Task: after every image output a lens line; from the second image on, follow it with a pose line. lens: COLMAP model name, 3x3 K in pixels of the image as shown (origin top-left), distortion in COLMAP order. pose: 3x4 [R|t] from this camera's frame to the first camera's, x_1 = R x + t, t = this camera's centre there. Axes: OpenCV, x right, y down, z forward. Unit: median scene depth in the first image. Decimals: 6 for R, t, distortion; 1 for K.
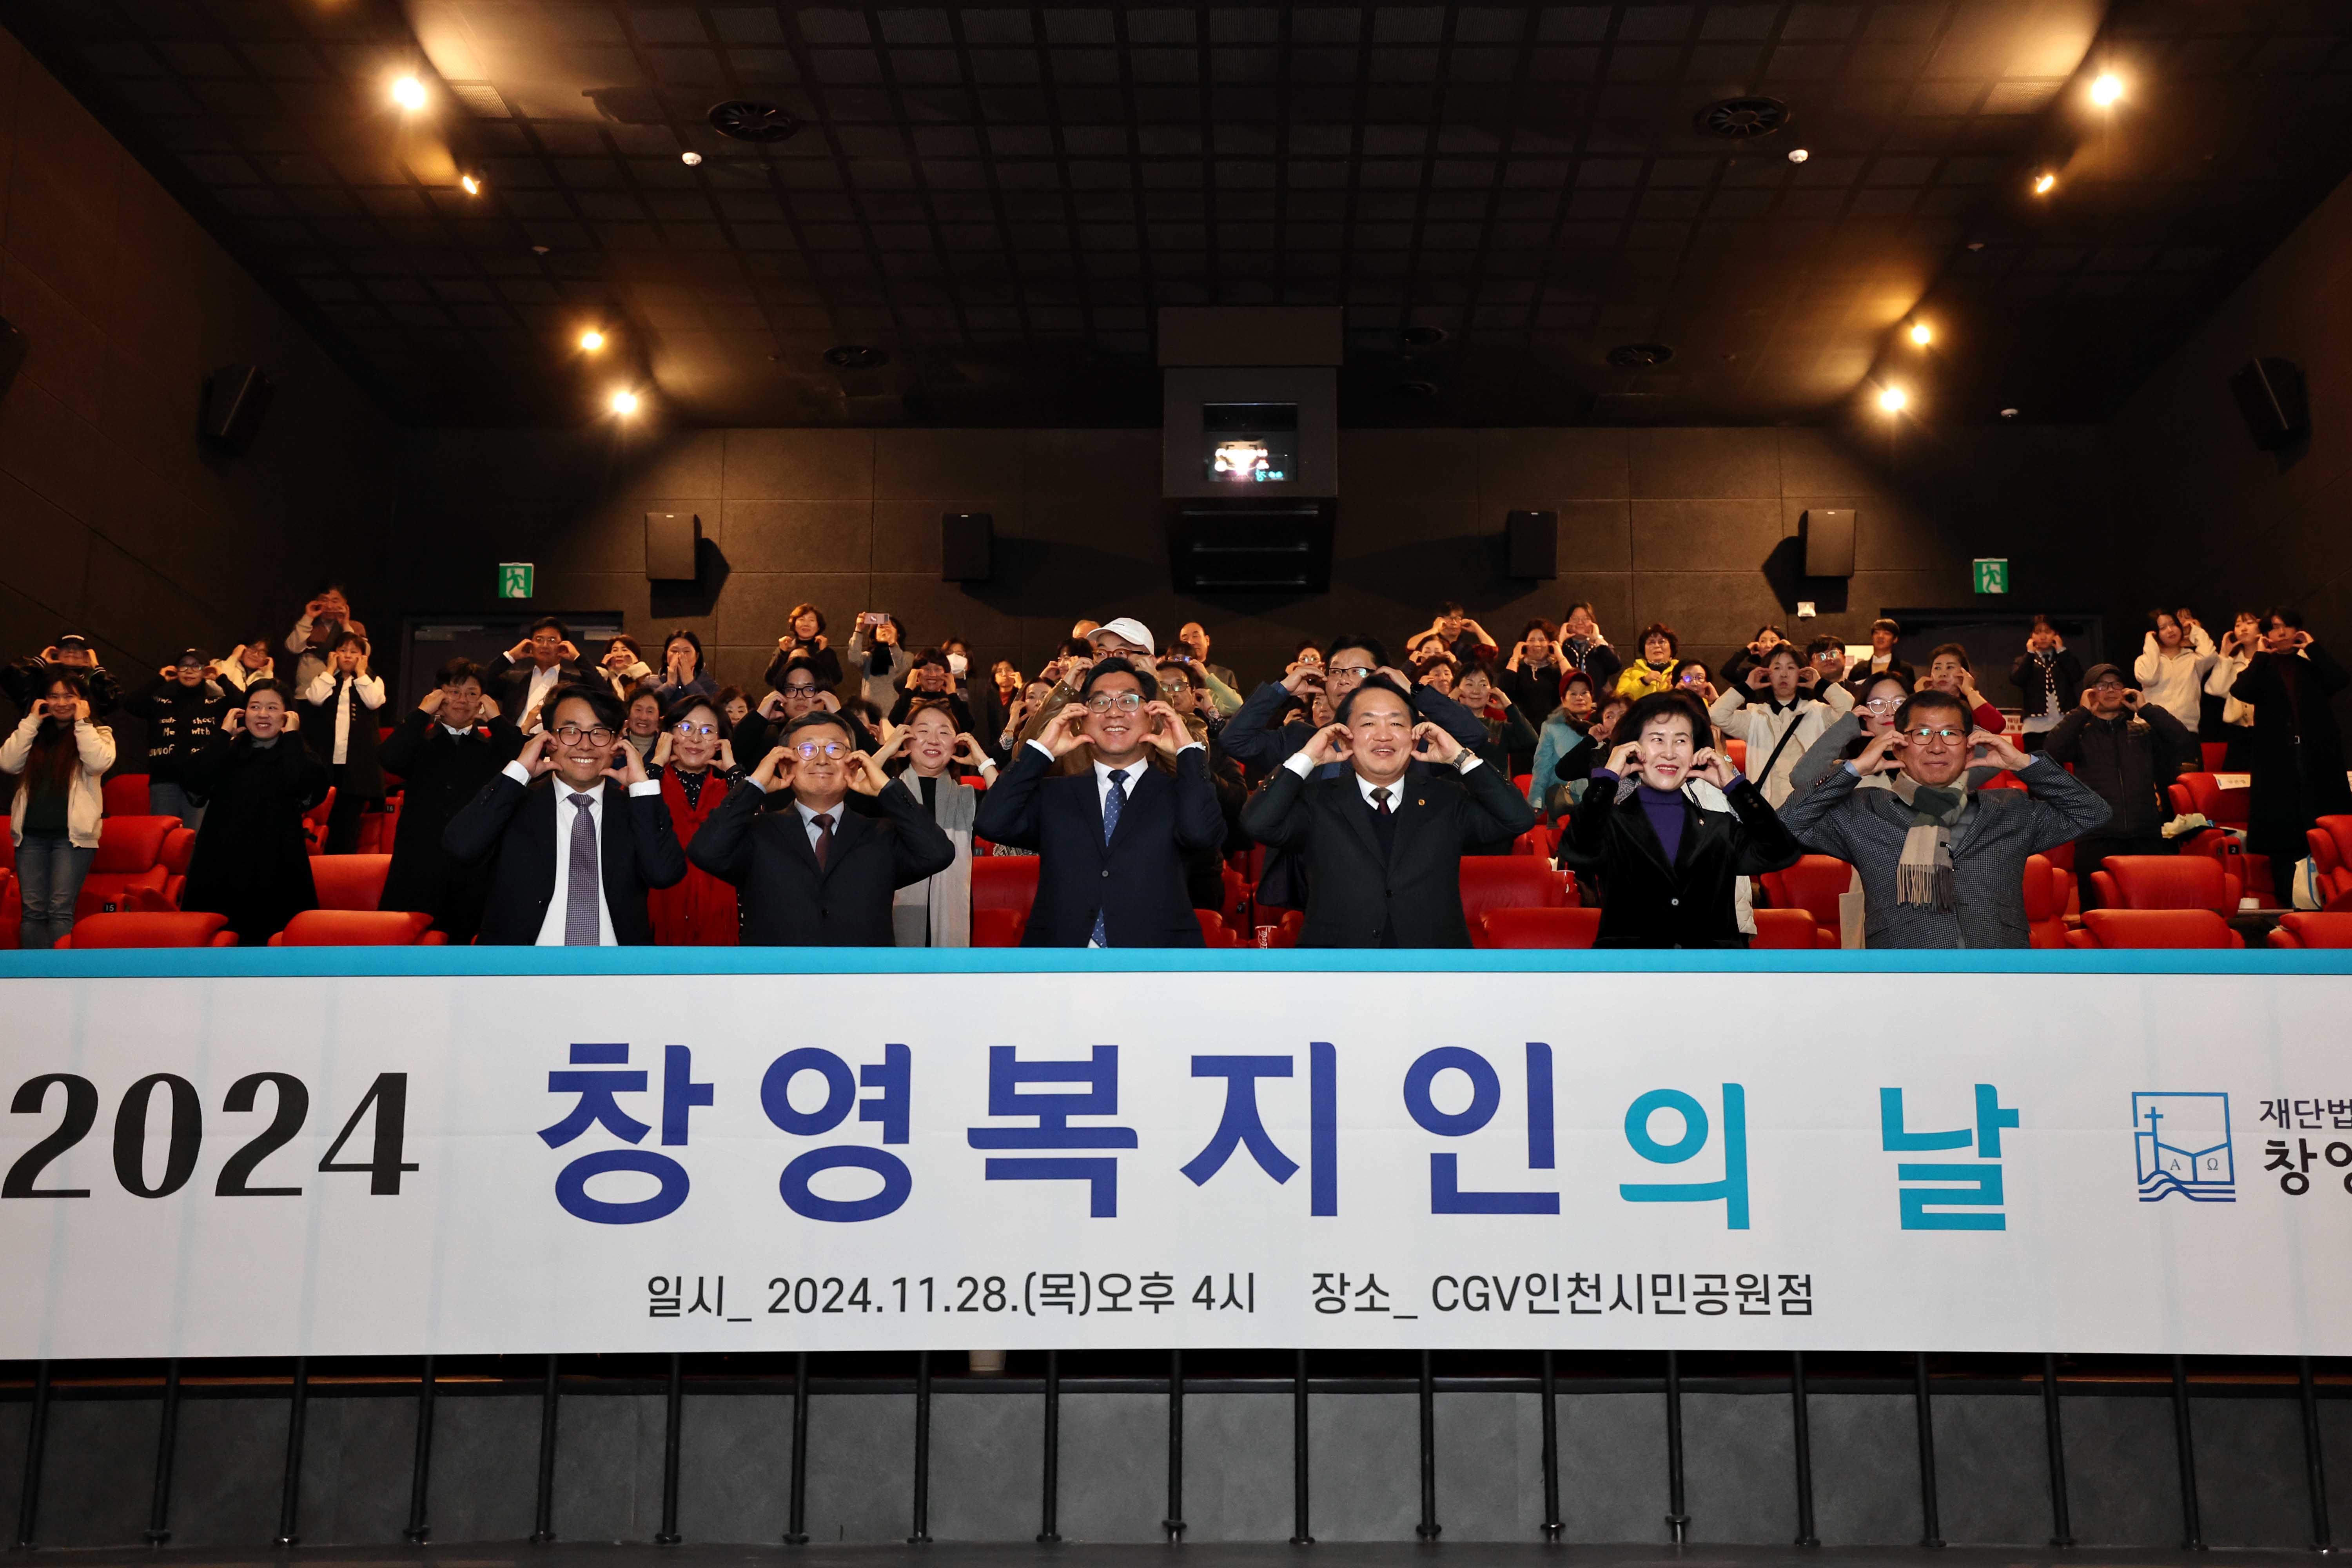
lens RADIAL K [[2353.8, 0, 1233.6], [0, 2353.8, 782.7], [0, 0, 1]] dist [0.053427, -0.001470]
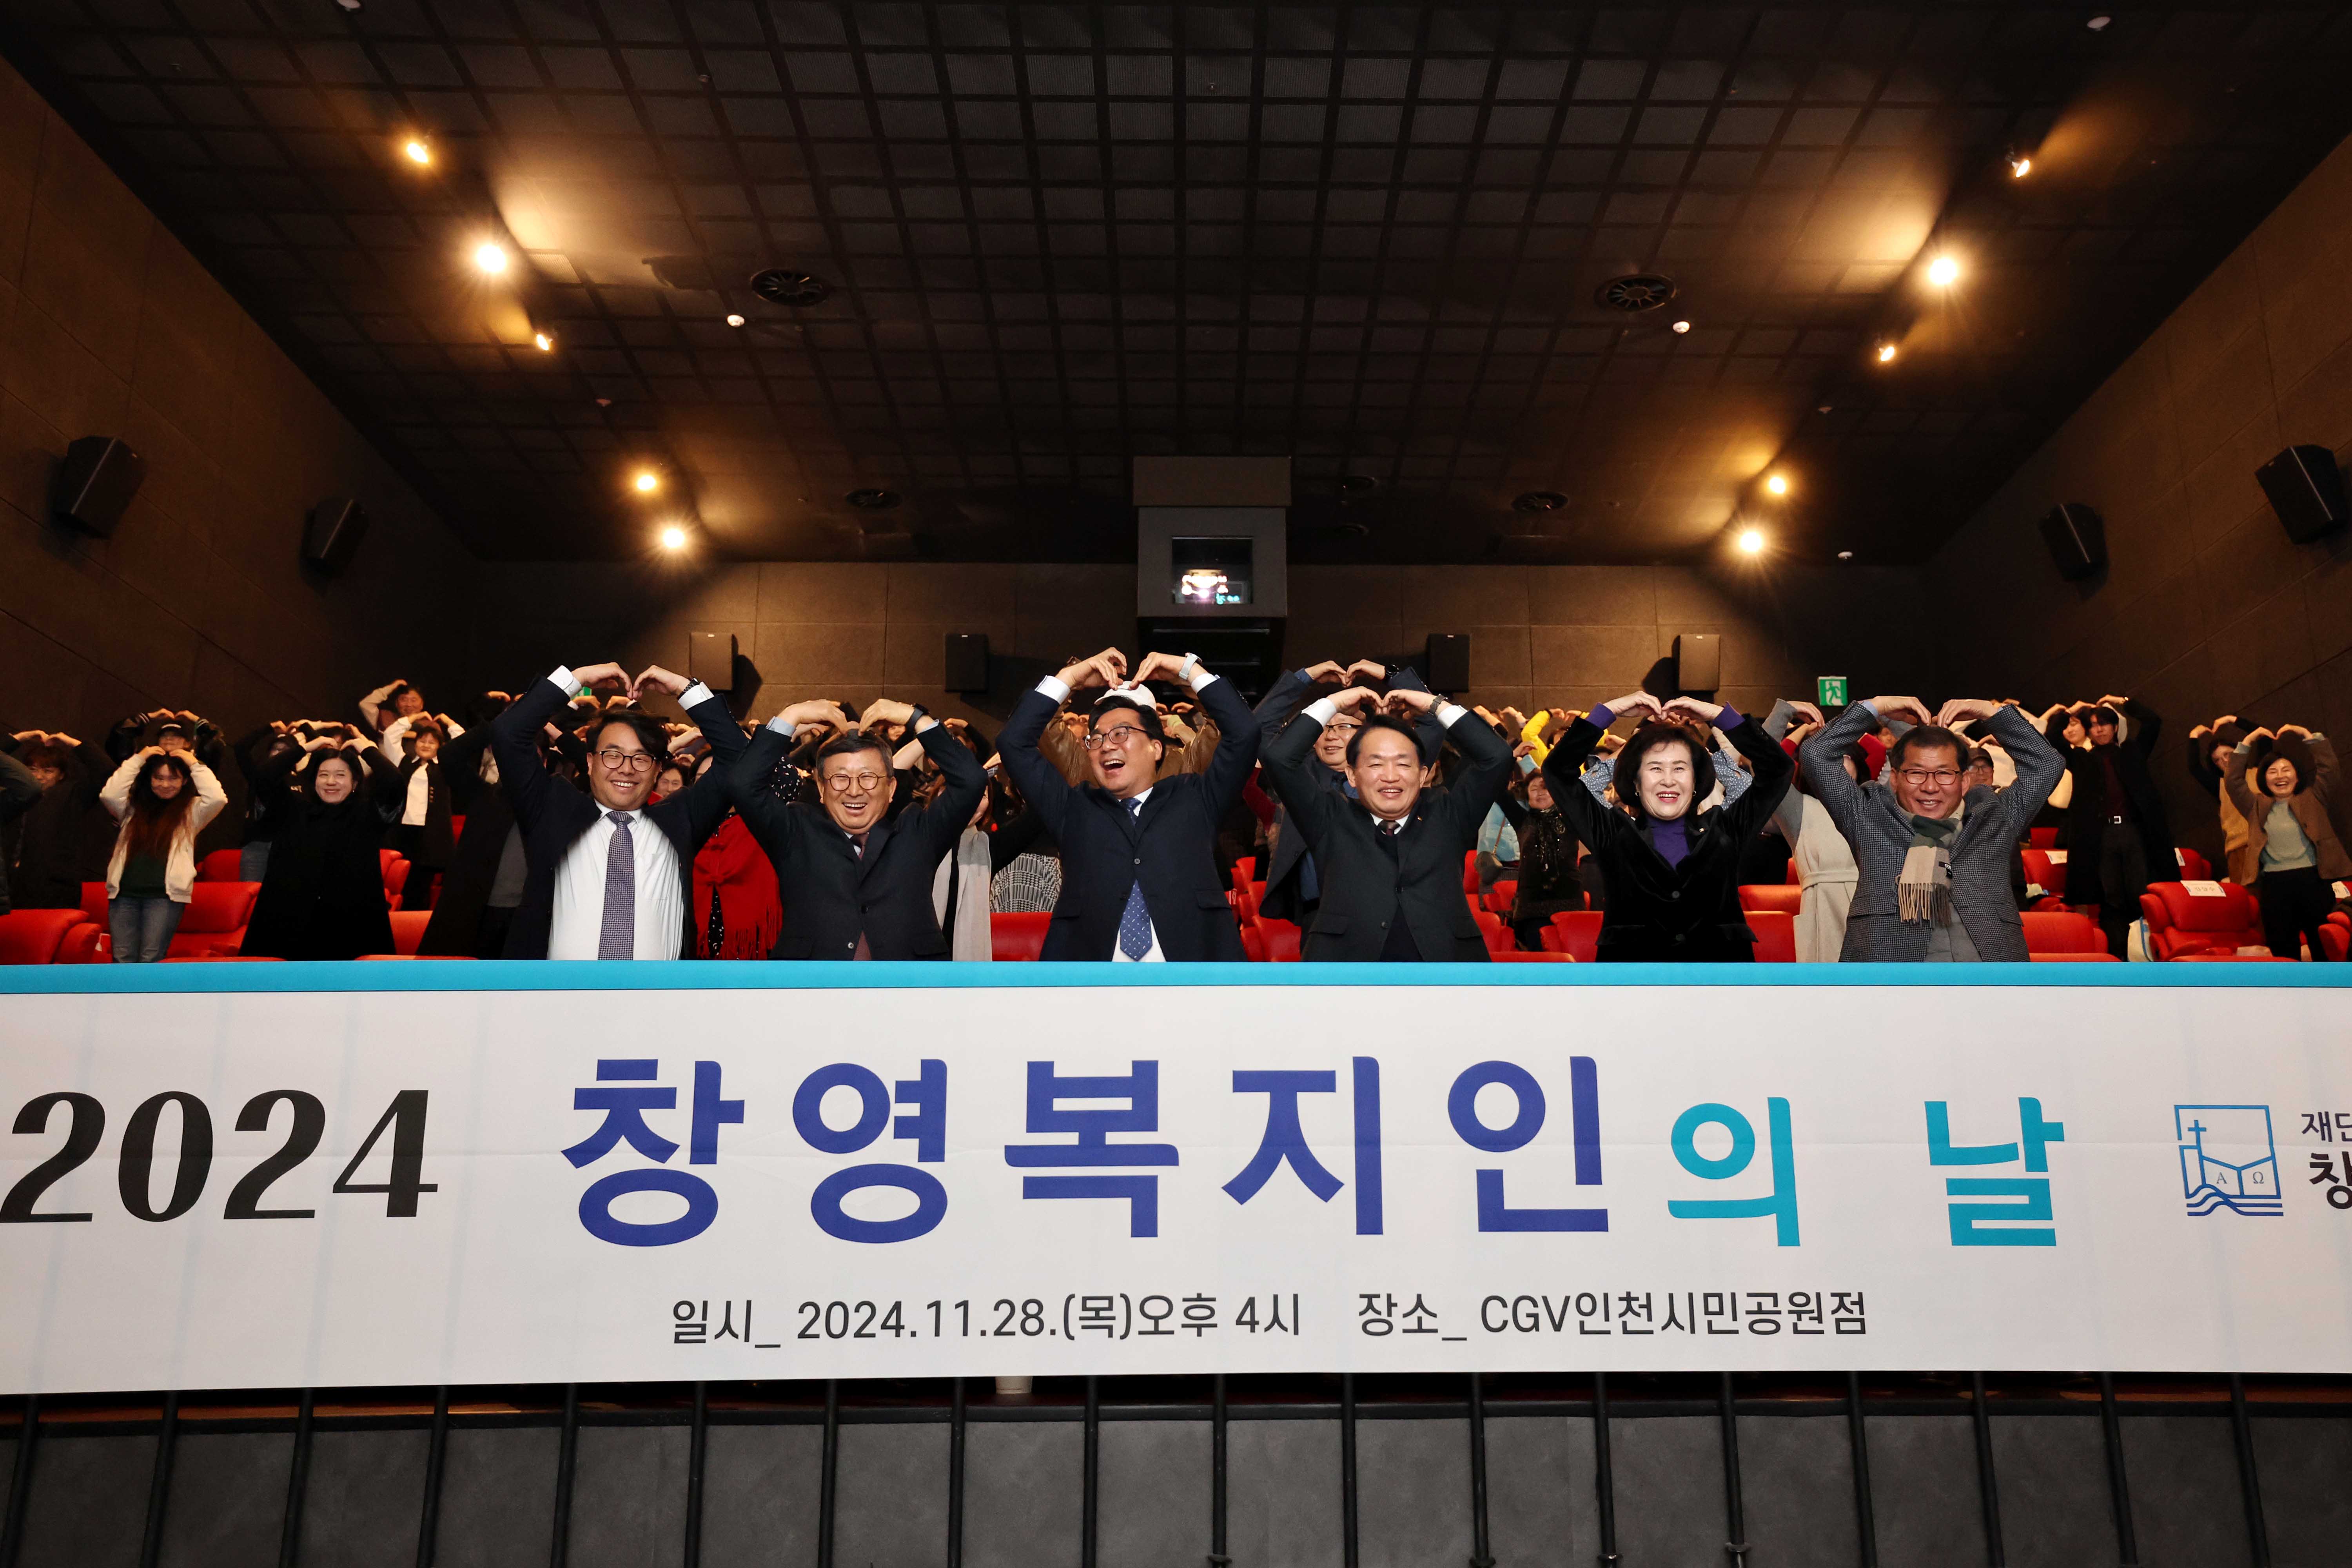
lens RADIAL K [[1900.1, 0, 1227.0], [0, 1900.1, 774.4], [0, 0, 1]] dist [0.022598, 0.019294]
pose [[0.999501, 0.002636, 0.031481, -0.045717], [-0.000742, 0.998196, -0.060039, 0.039874], [-0.031583, 0.059985, 0.997700, 0.199124]]
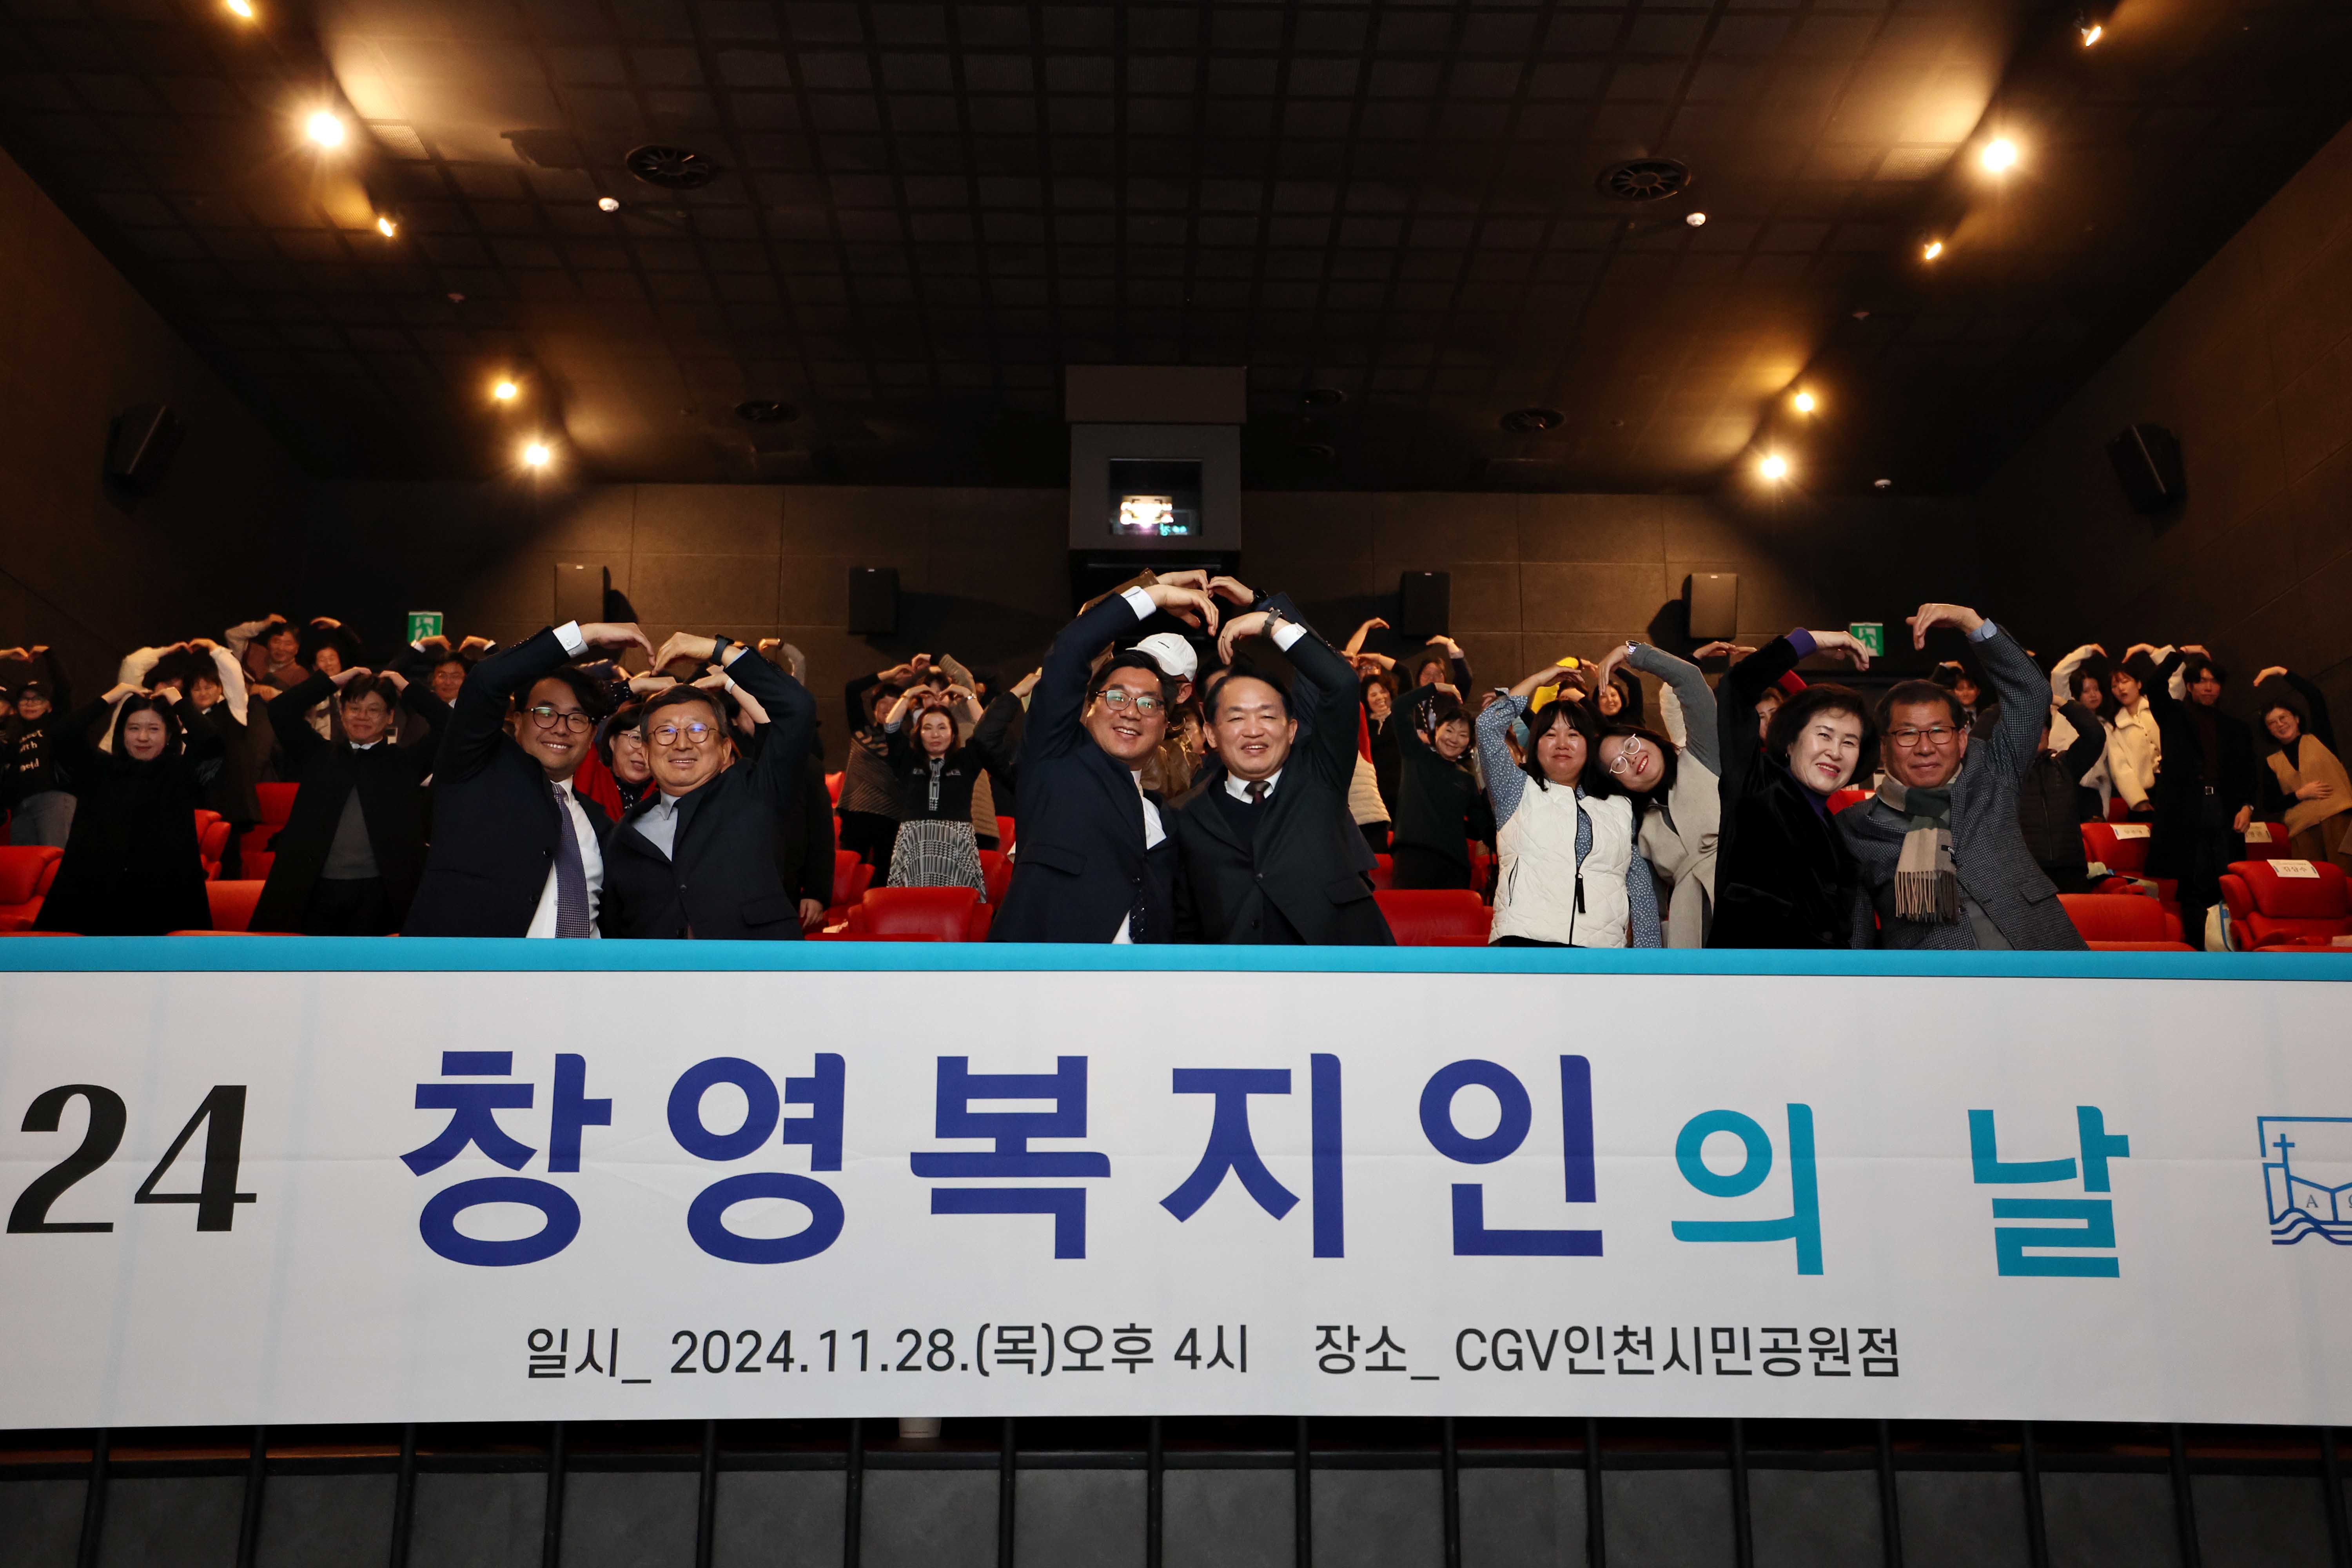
lens RADIAL K [[2174.8, 0, 1171.9], [0, 2174.8, 744.6], [0, 0, 1]] dist [0.040638, 0.025257]
pose [[0.999454, 0.009151, 0.031759, -0.044568], [-0.007428, 0.998517, -0.053931, 0.040774], [-0.032205, 0.053665, 0.998039, 0.201278]]
